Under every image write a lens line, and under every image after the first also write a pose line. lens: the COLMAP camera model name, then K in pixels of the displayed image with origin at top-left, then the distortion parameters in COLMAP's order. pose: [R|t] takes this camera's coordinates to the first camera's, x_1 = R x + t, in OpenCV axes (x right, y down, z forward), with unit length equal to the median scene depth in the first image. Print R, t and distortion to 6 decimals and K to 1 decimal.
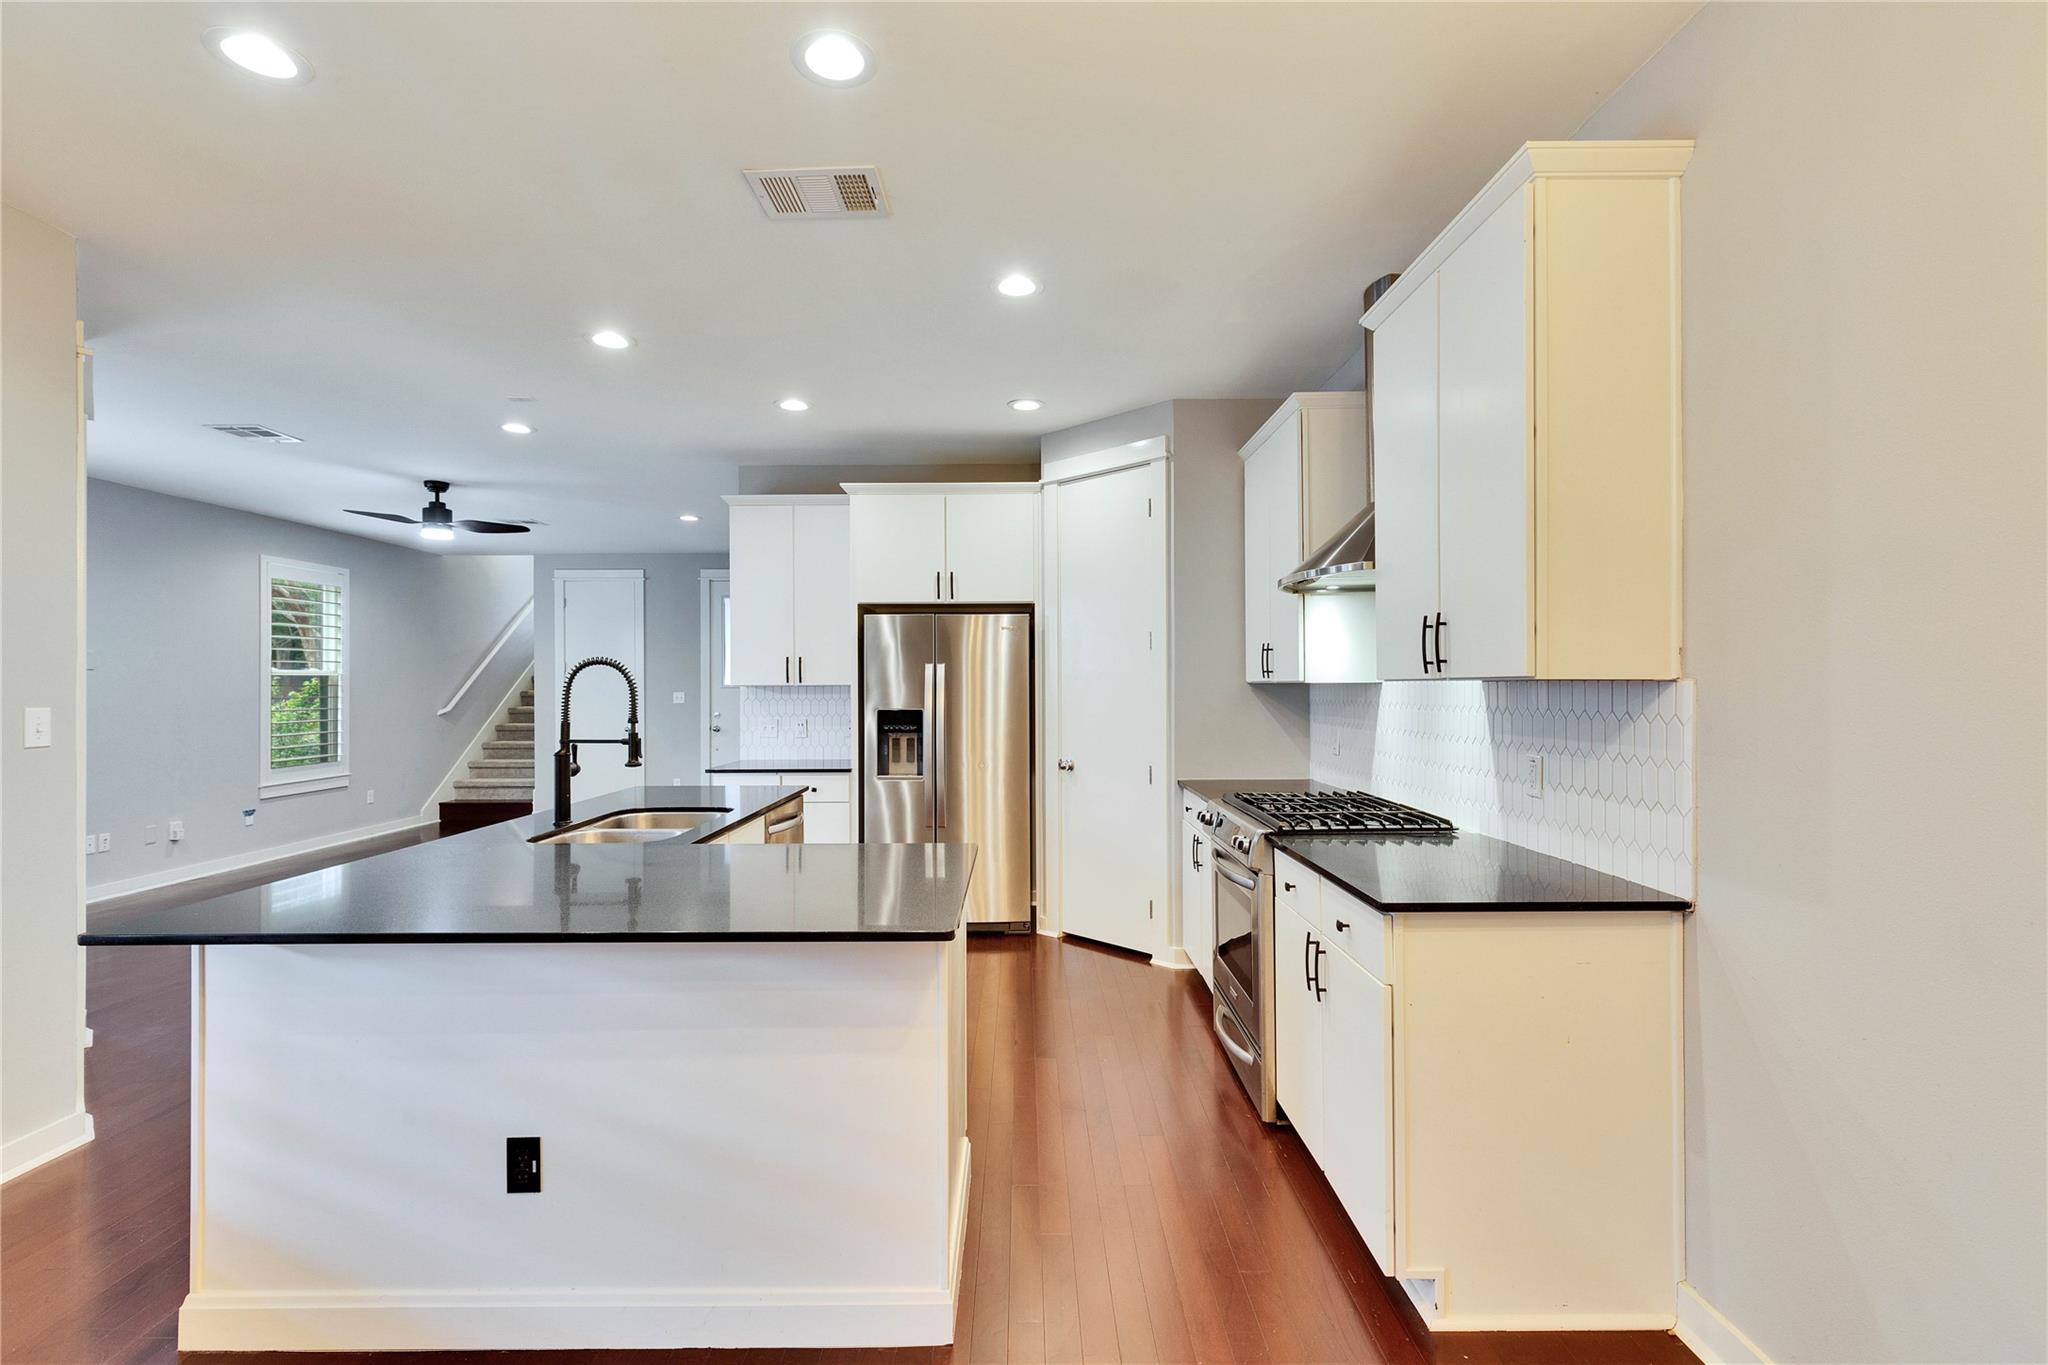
lens RADIAL K [[924.3, 0, 1025.9], [0, 924.3, 677.5], [0, 0, 1]] dist [0.009988, -0.001376]
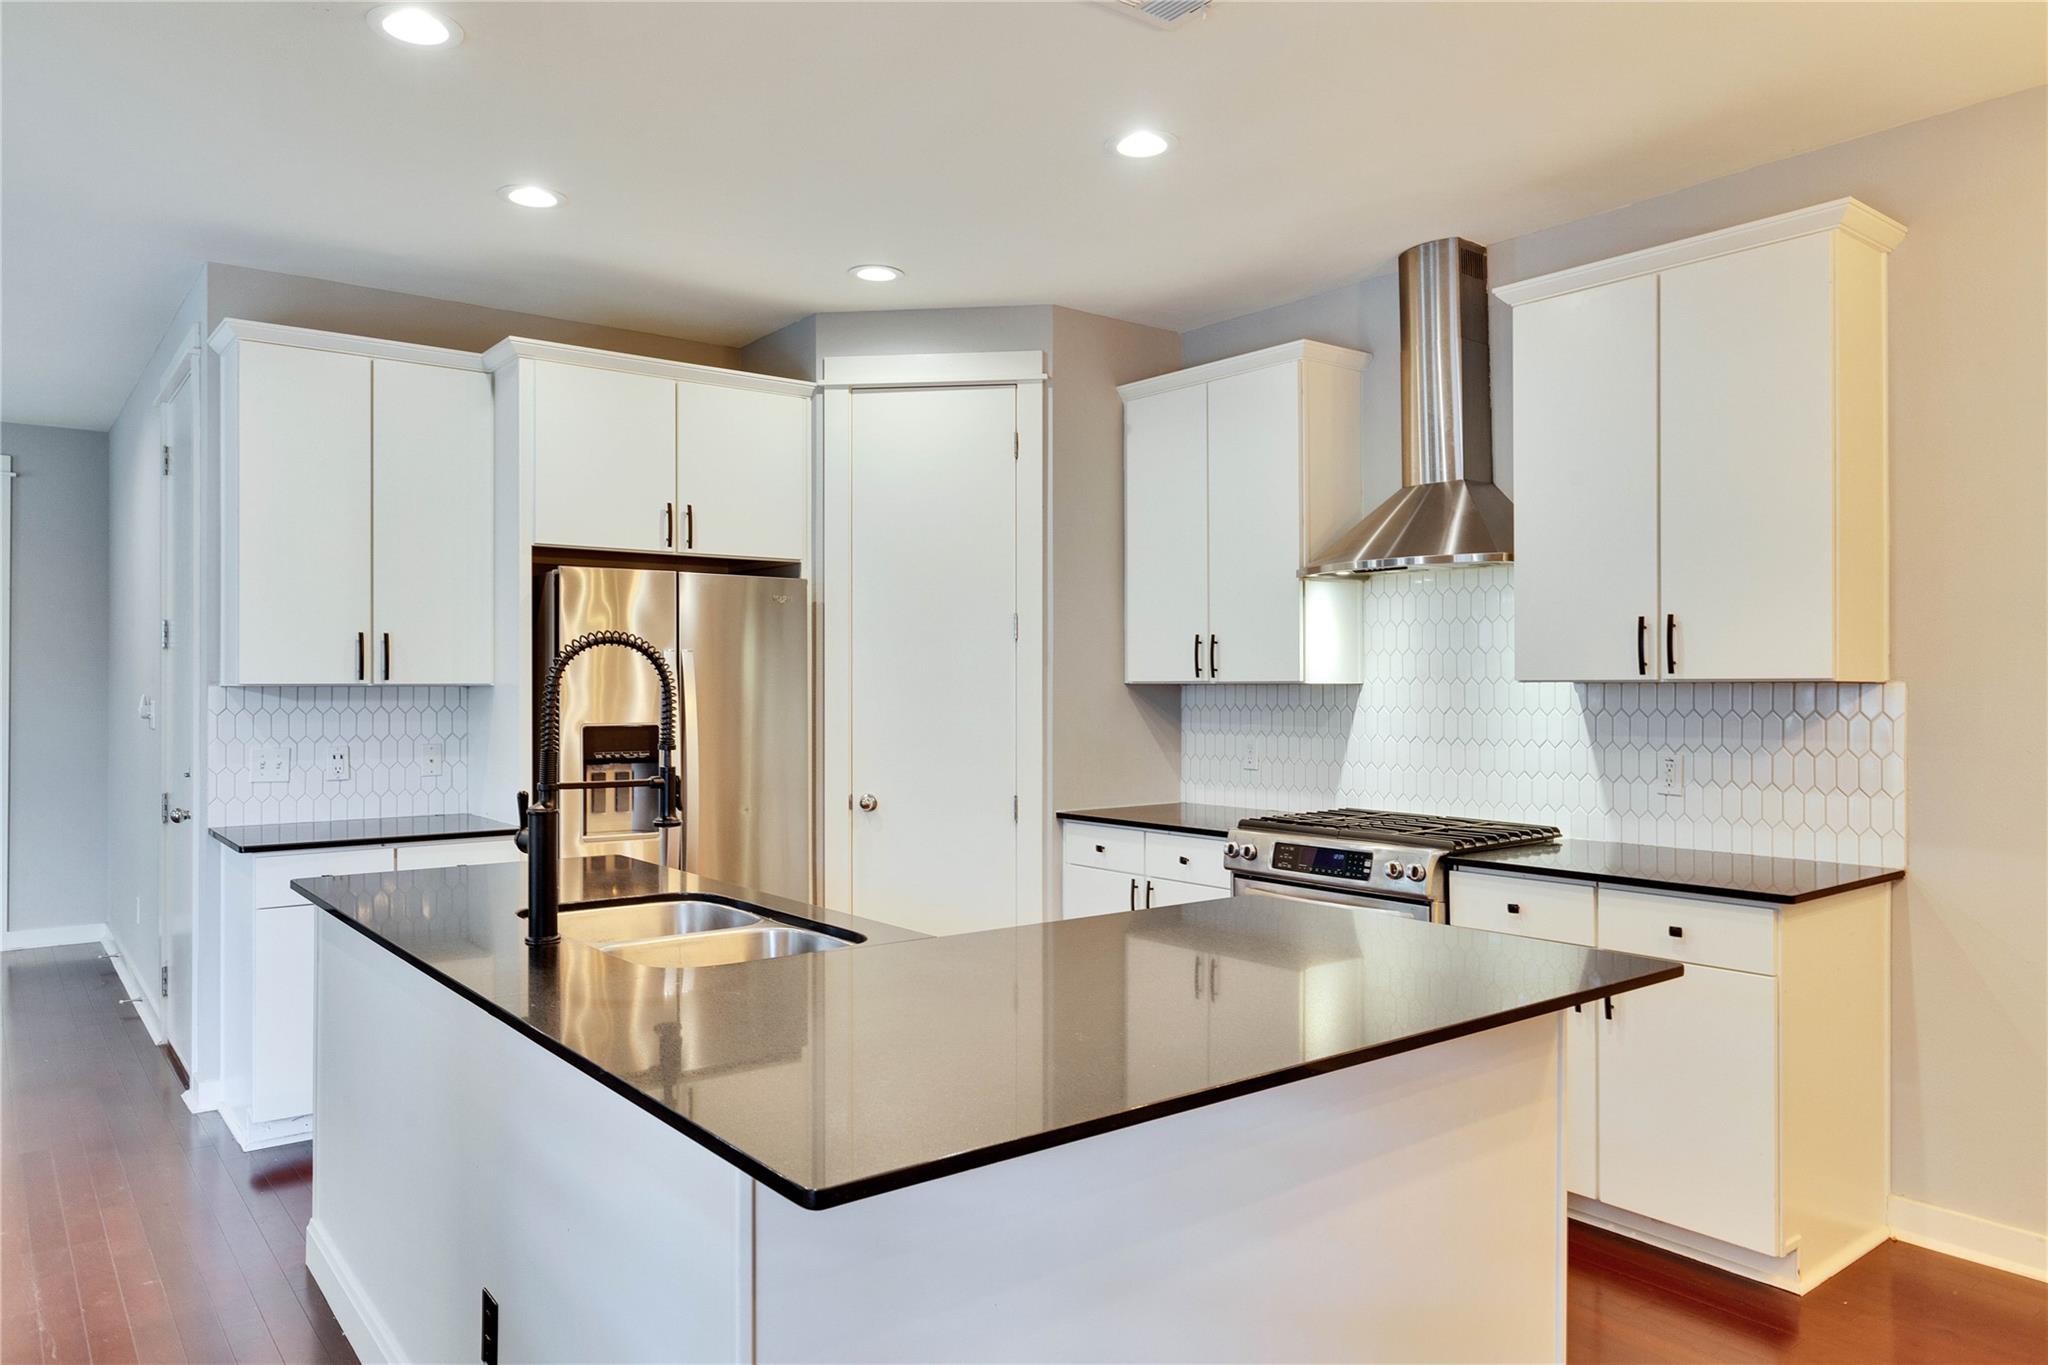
lens RADIAL K [[1362.4, 0, 1026.7], [0, 1362.4, 678.5], [0, 0, 1]] dist [0.009673, -0.002757]
pose [[0.783371, 0.005221, 0.621533, -0.542705], [-0.007248, 0.999973, 0.000735, 0.001617], [-0.621512, -0.005081, 0.783388, 0.144699]]
